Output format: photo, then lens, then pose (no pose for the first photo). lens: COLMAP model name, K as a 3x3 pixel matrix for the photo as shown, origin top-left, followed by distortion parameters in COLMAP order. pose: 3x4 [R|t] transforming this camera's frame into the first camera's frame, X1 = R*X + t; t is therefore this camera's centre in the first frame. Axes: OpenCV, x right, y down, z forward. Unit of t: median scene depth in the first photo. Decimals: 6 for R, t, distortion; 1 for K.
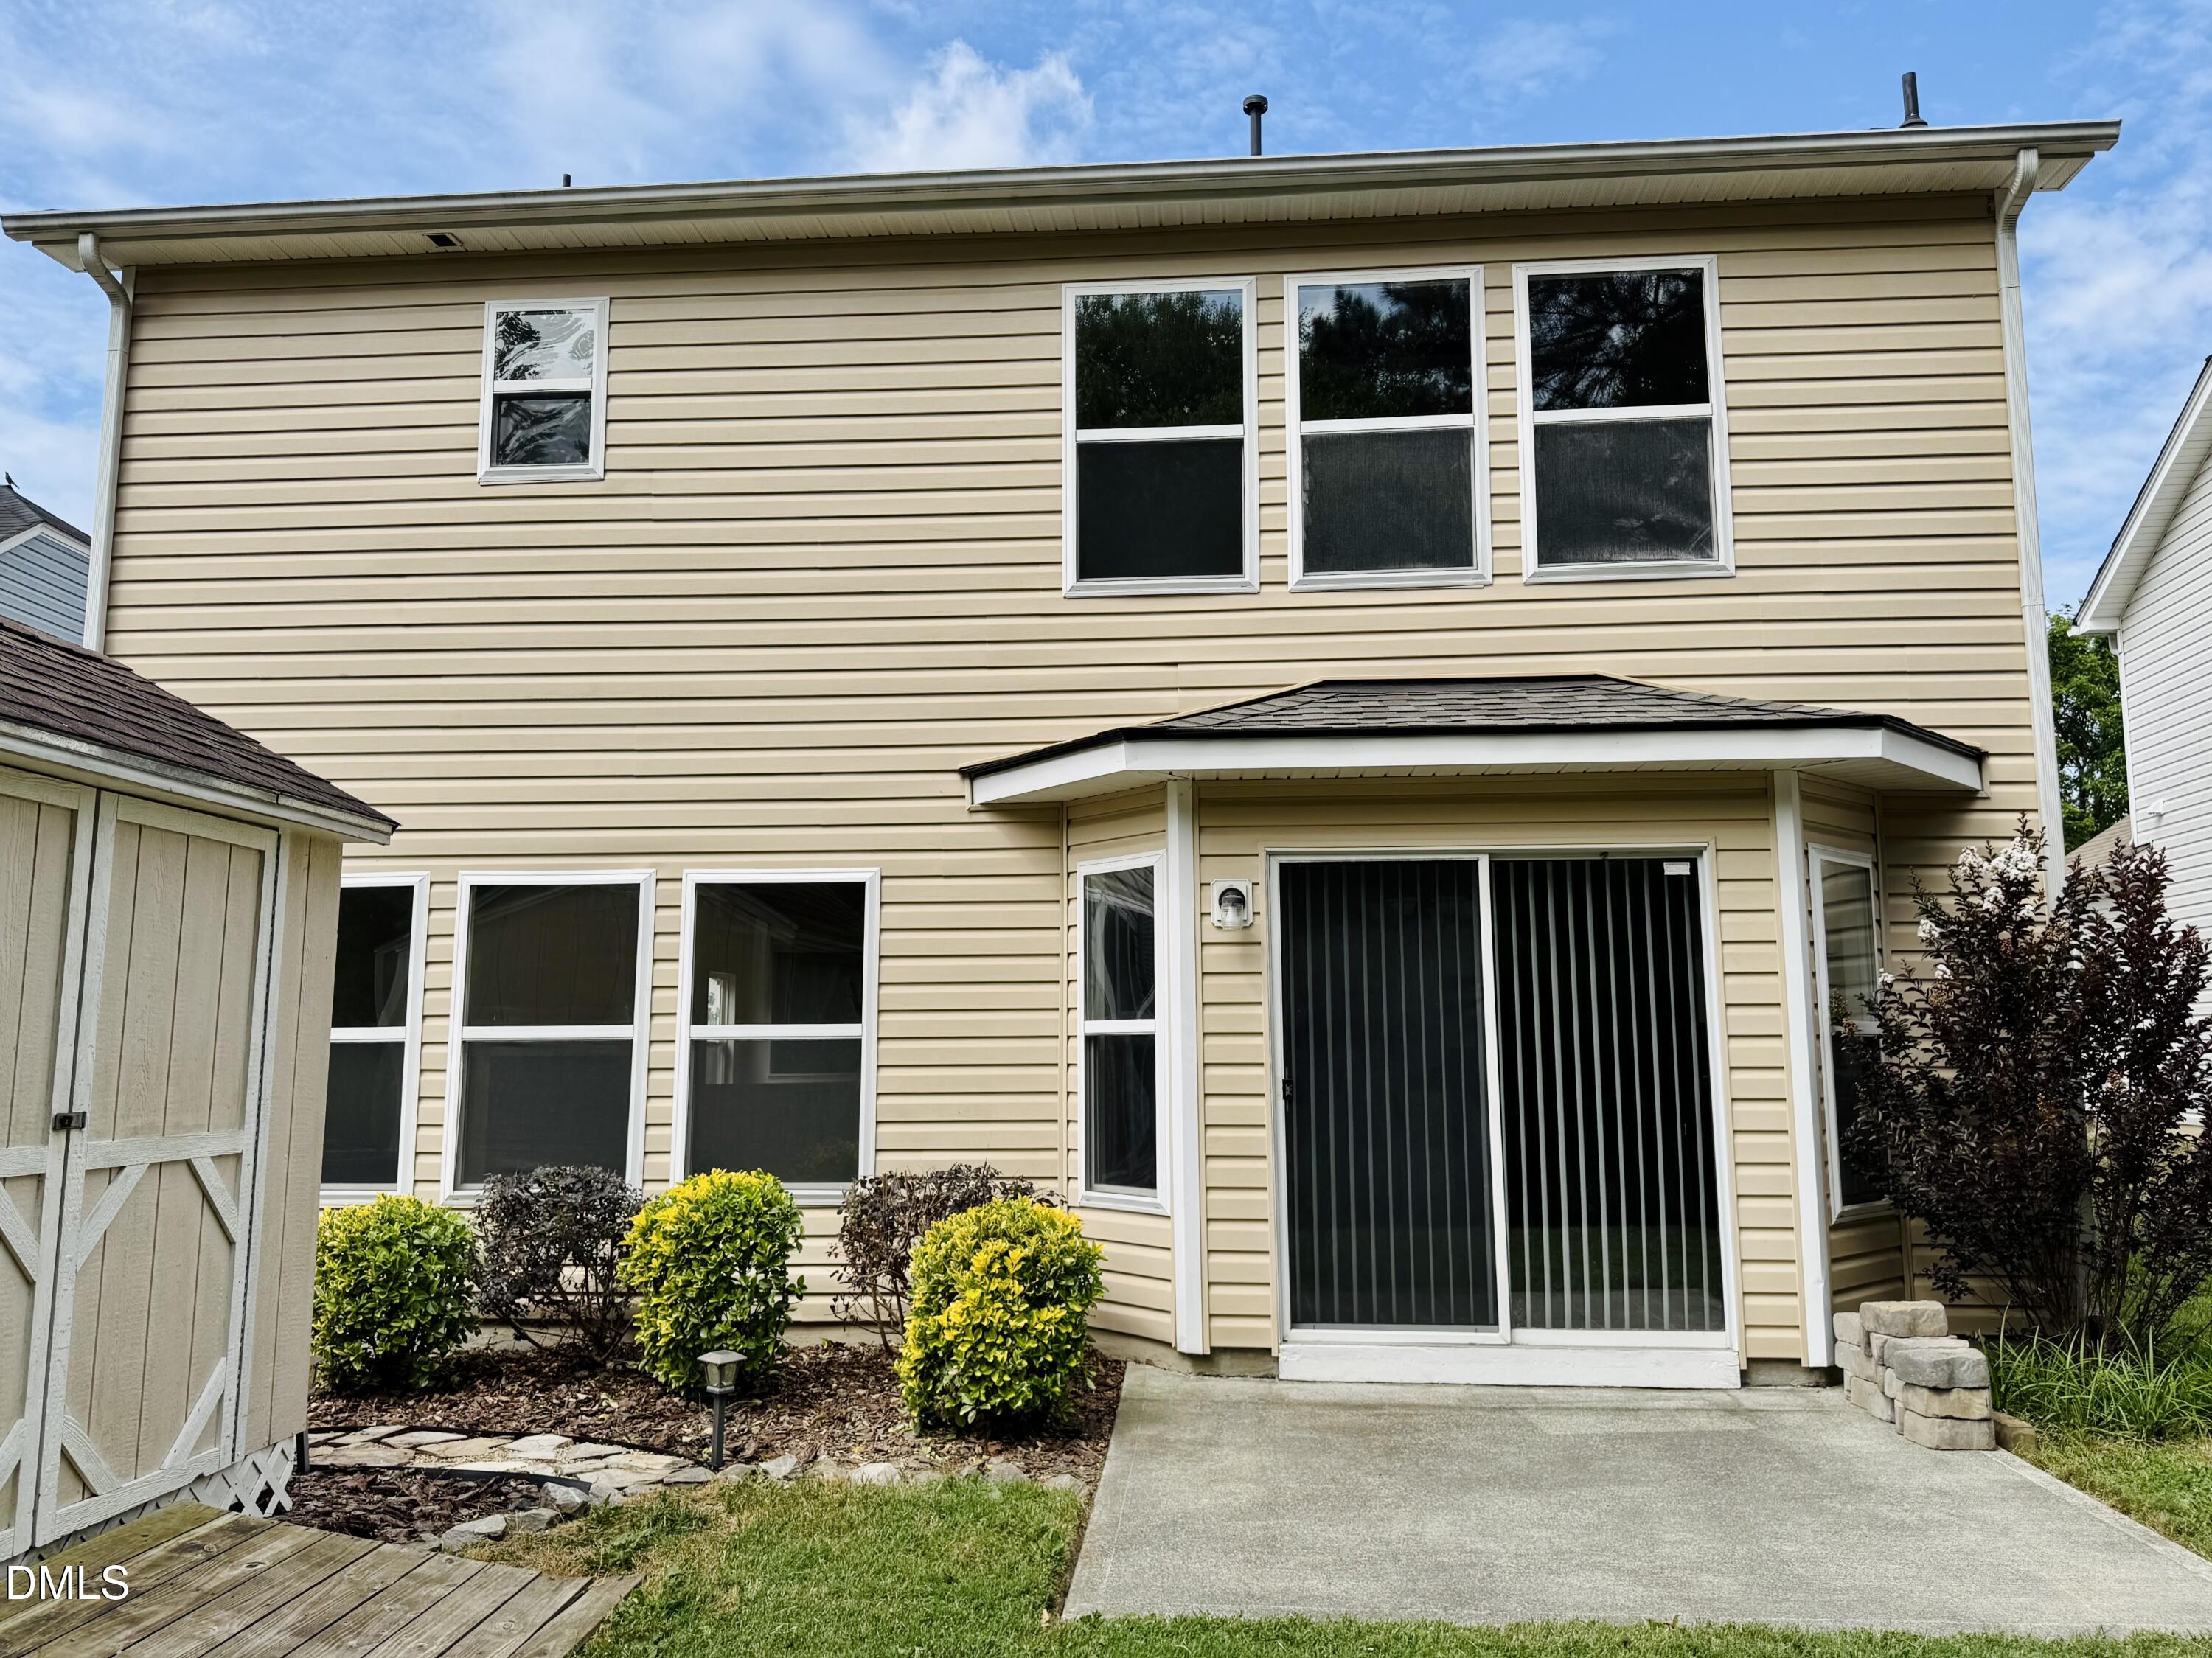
lens RADIAL K [[1638.2, 0, 1079.7], [0, 1638.2, 829.1], [0, 0, 1]] dist [0.113288, -0.146710]
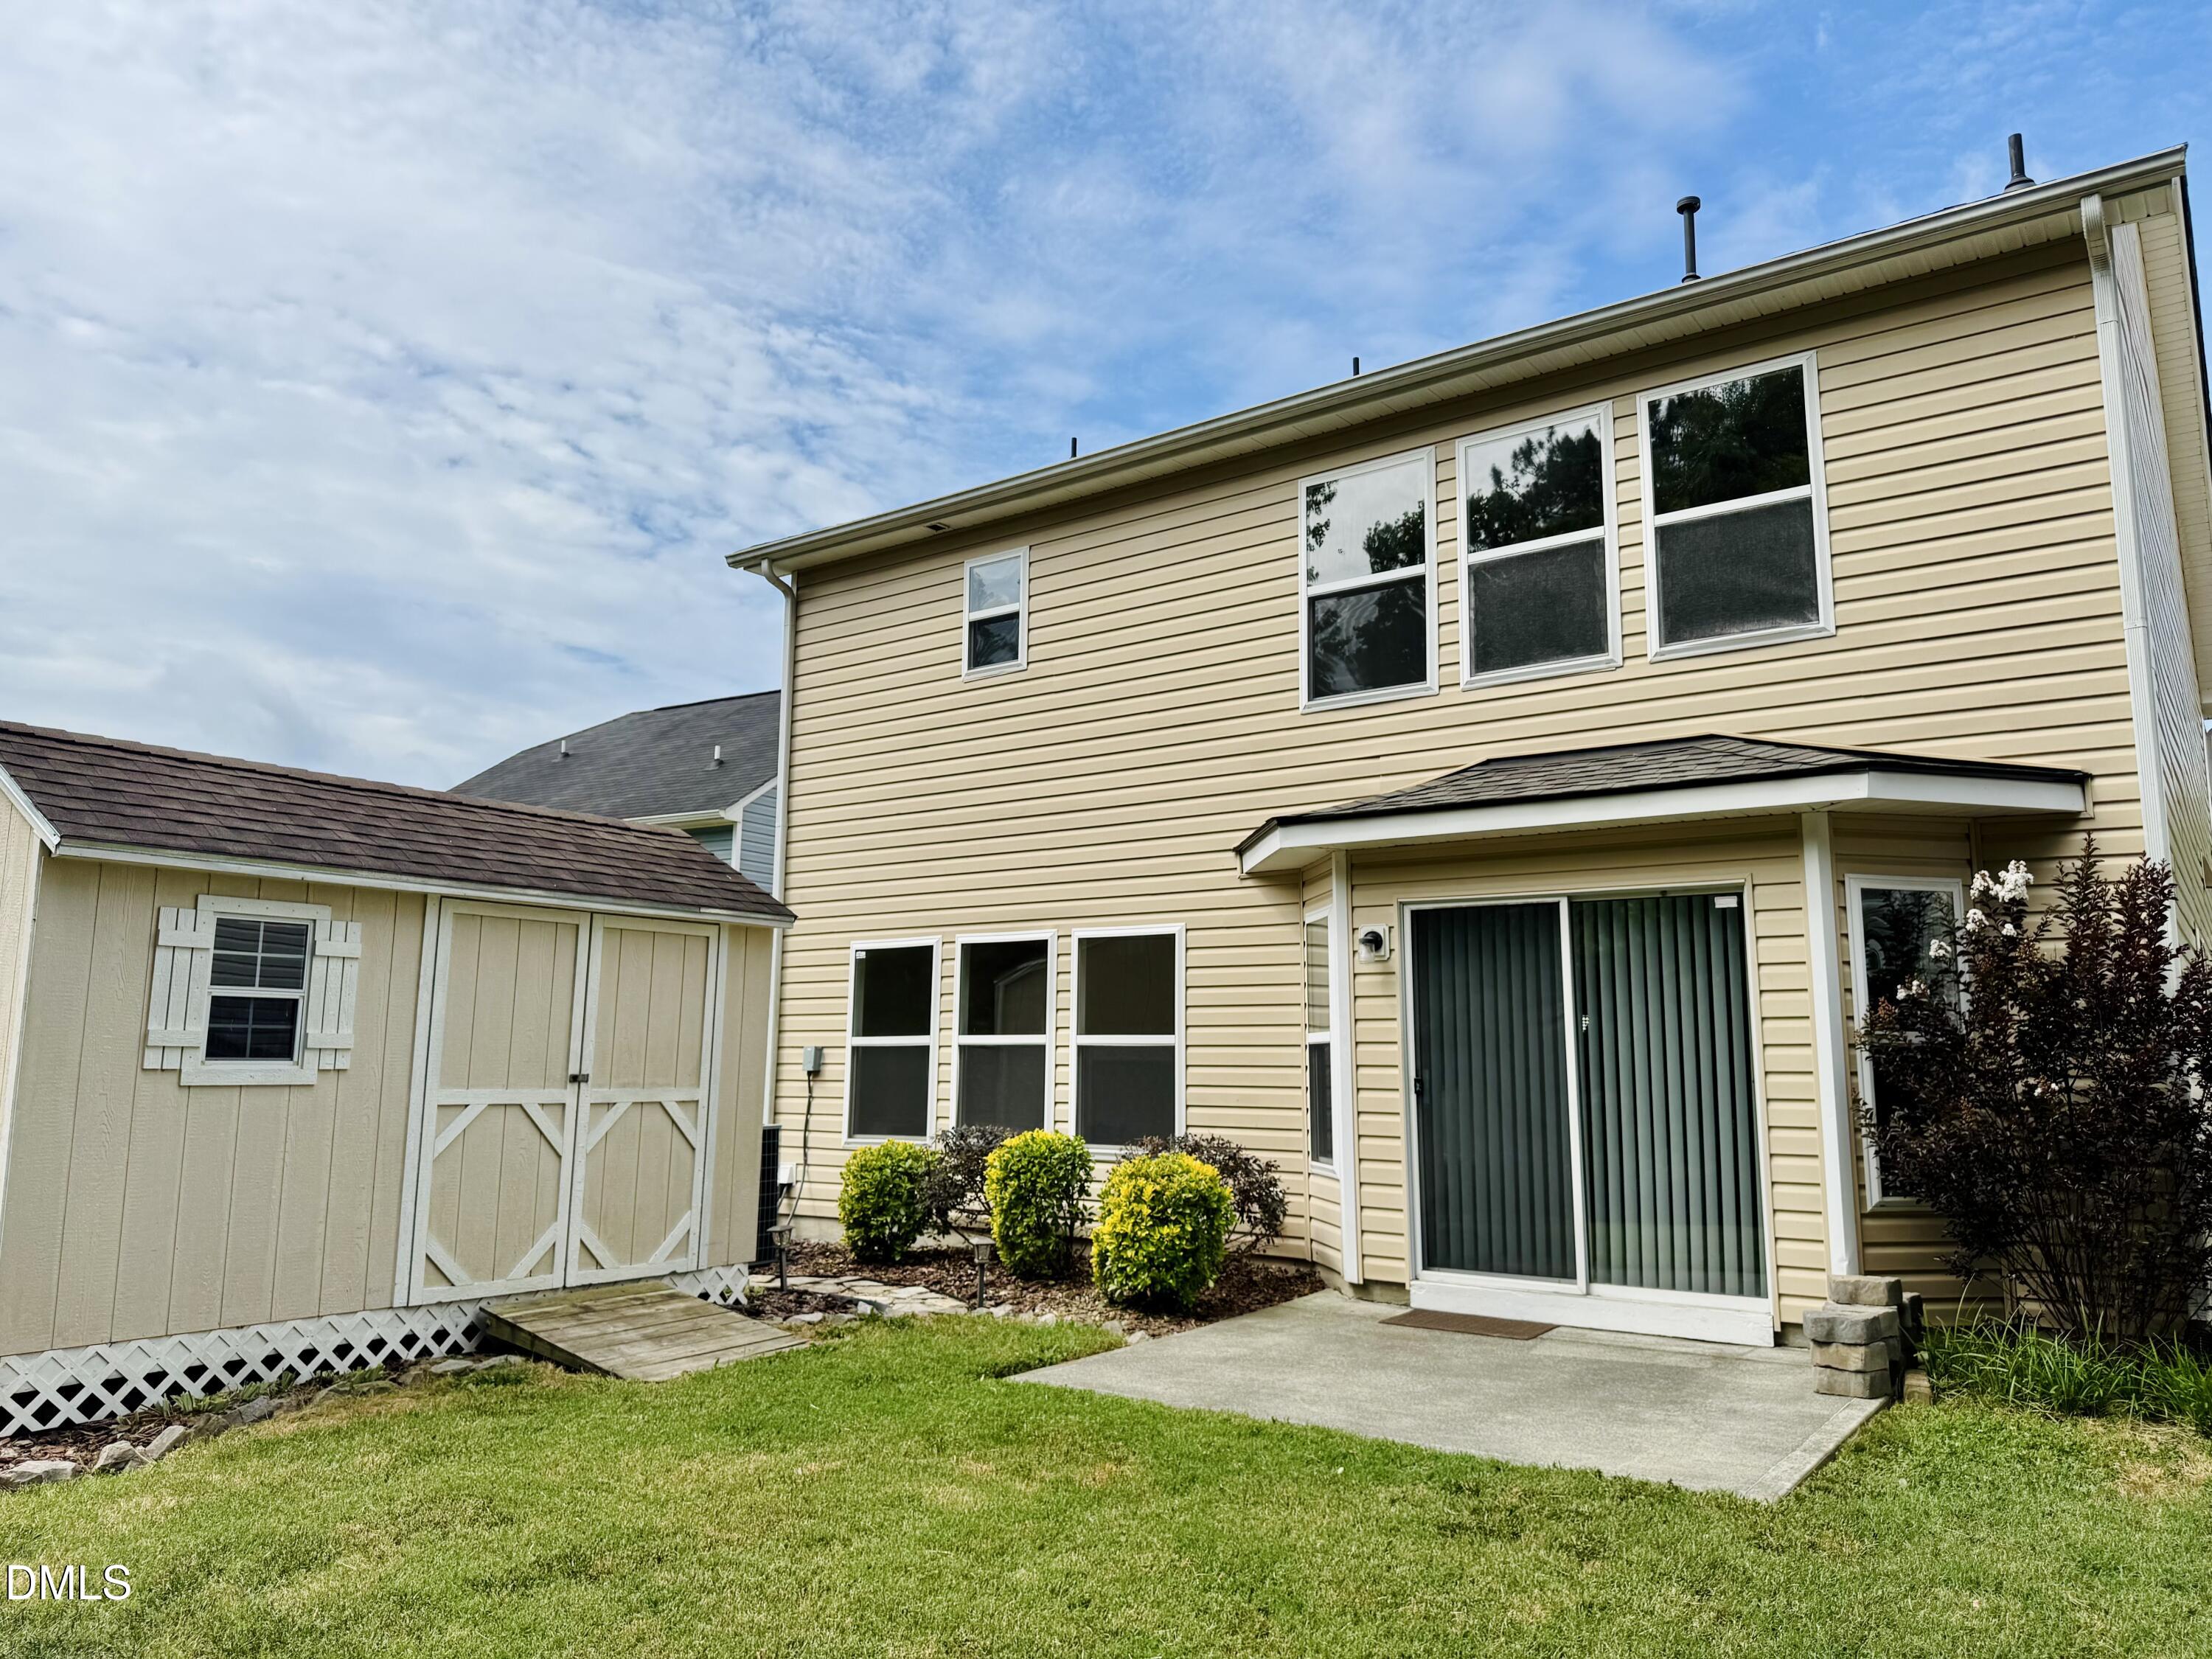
lens RADIAL K [[1559.2, 0, 1106.0], [0, 1559.2, 829.5], [0, 0, 1]] dist [0.126158, -0.140196]
pose [[0.851938, -0.069544, -0.519005, 0.571387], [0.057785, 0.997574, -0.038817, -0.009034], [0.520445, 0.003079, 0.853890, -0.184951]]
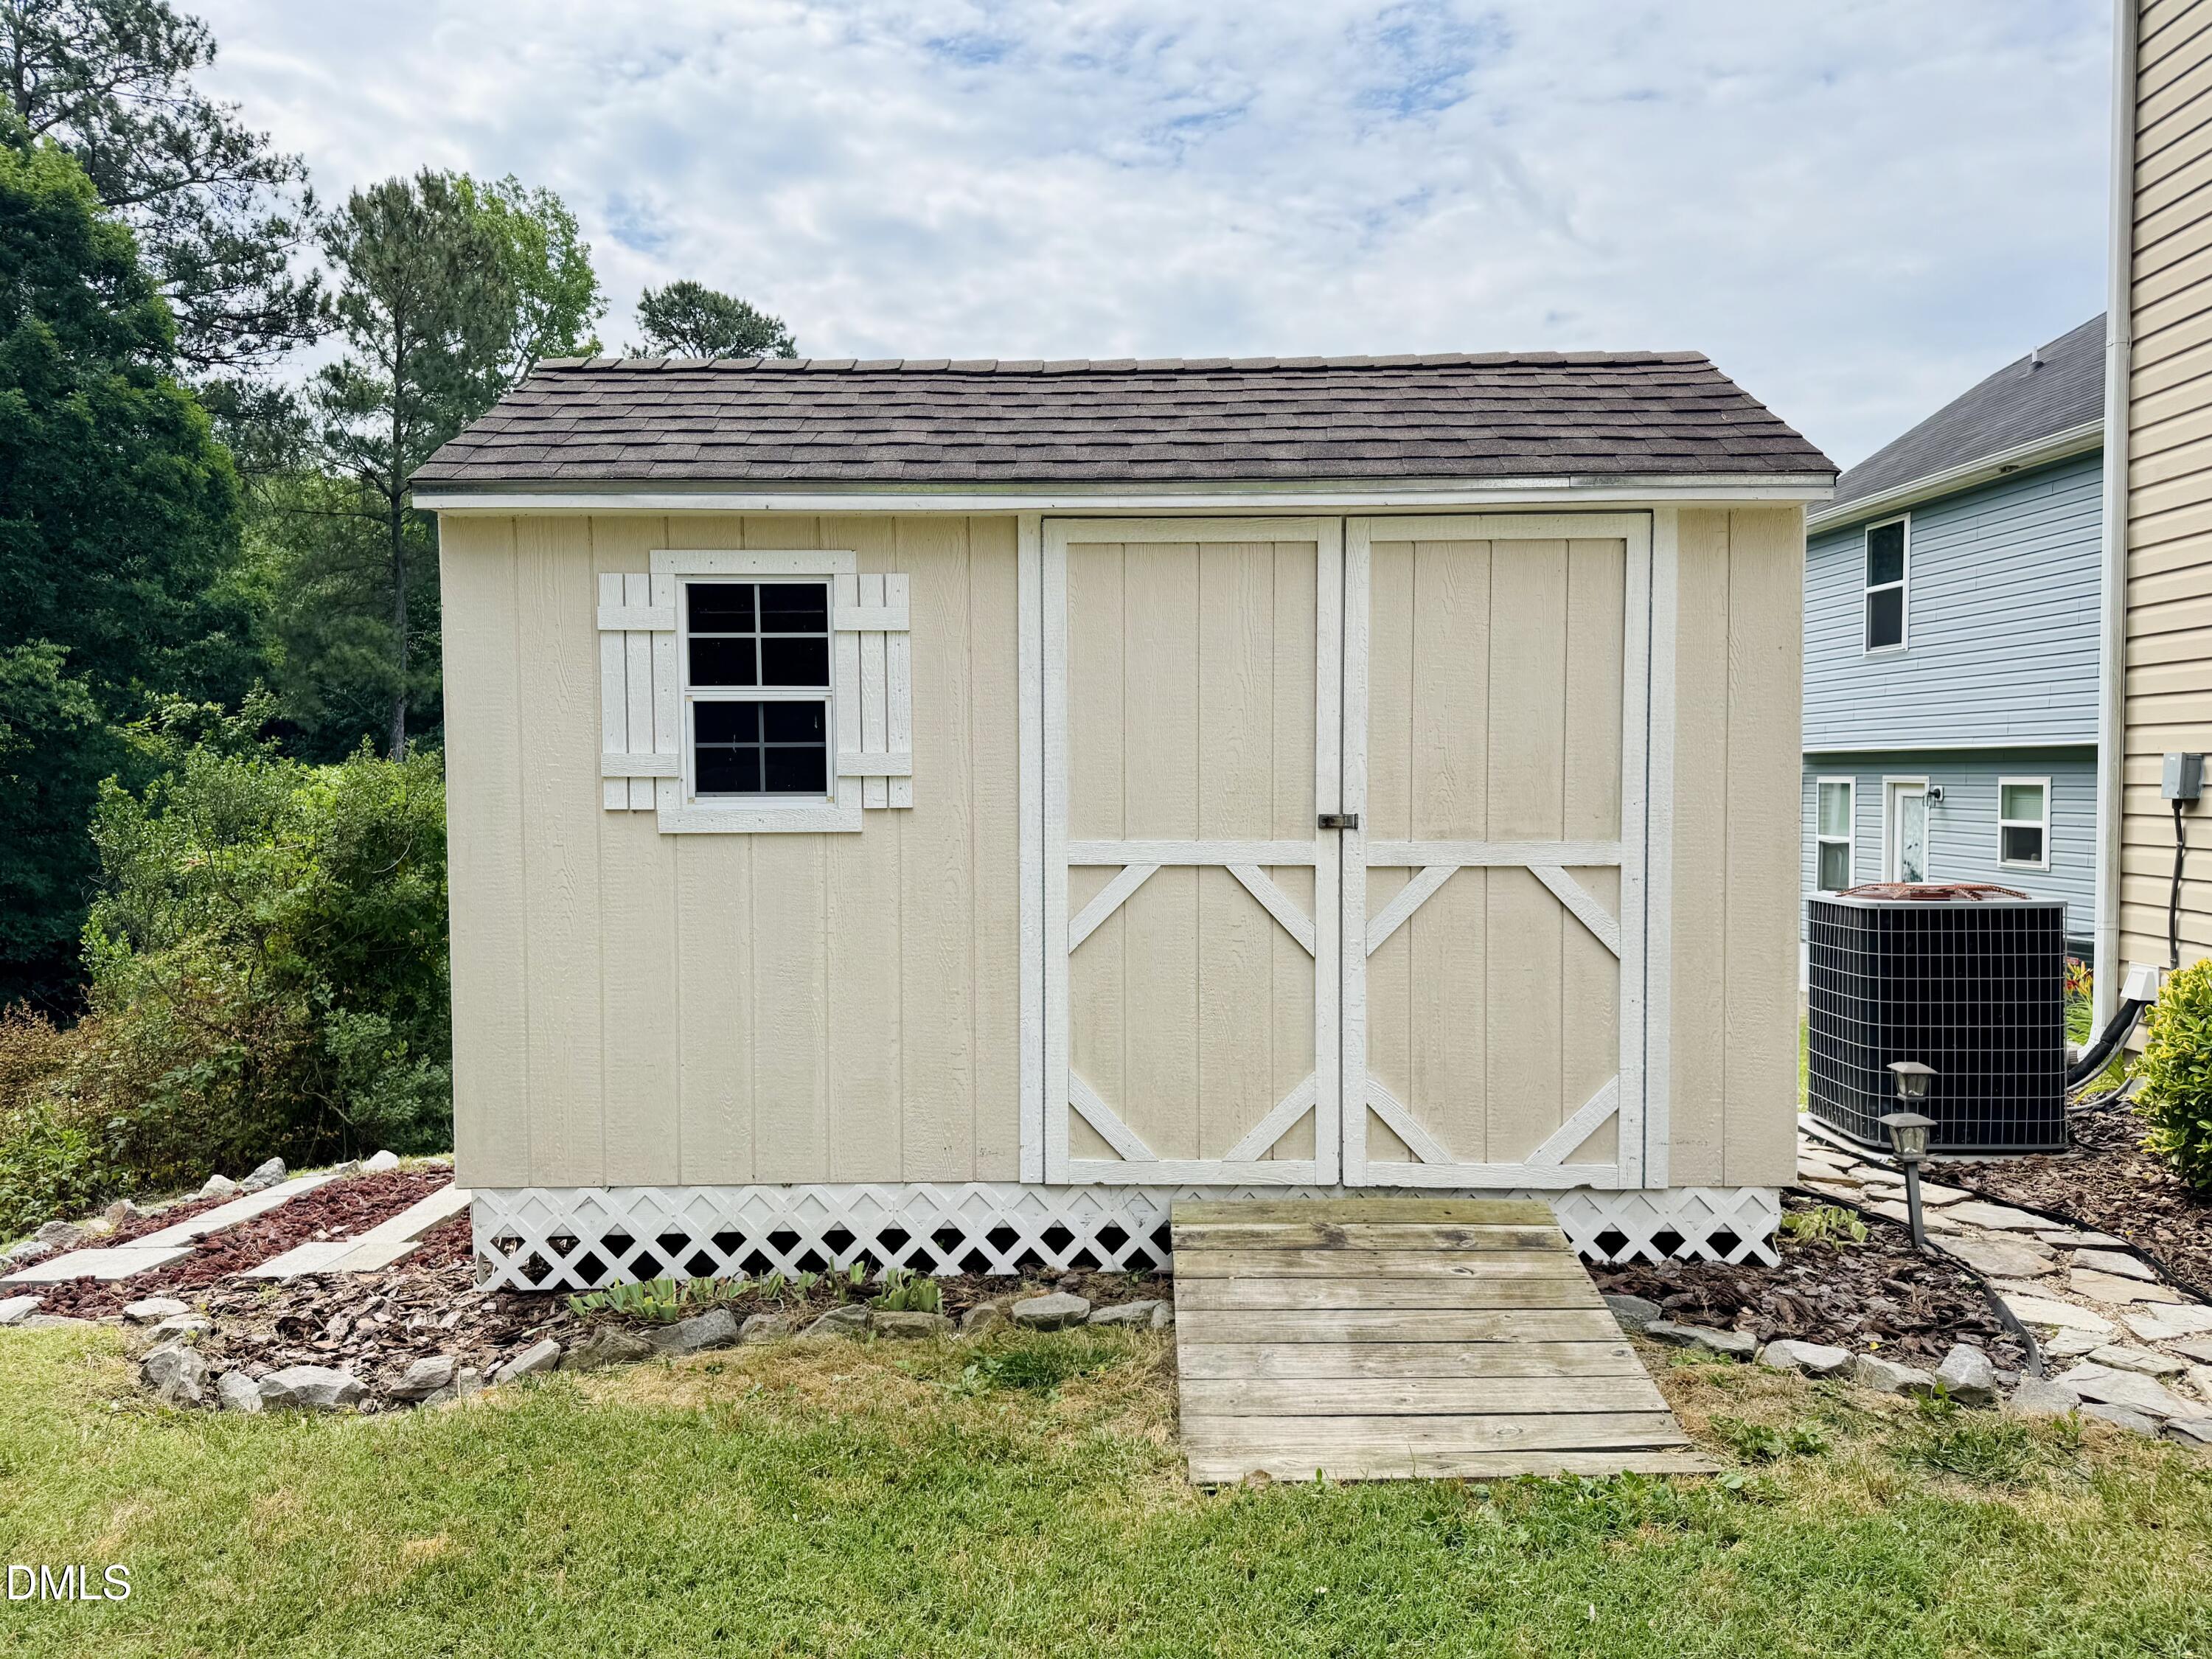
lens RADIAL K [[1559.2, 0, 1106.0], [0, 1559.2, 829.5], [0, 0, 1]] dist [0.126158, -0.140196]
pose [[0.052540, 0.029986, -0.998169, 0.256470], [0.135833, 0.990045, 0.036892, 0.071277], [0.989338, -0.137523, 0.047943, 0.471052]]
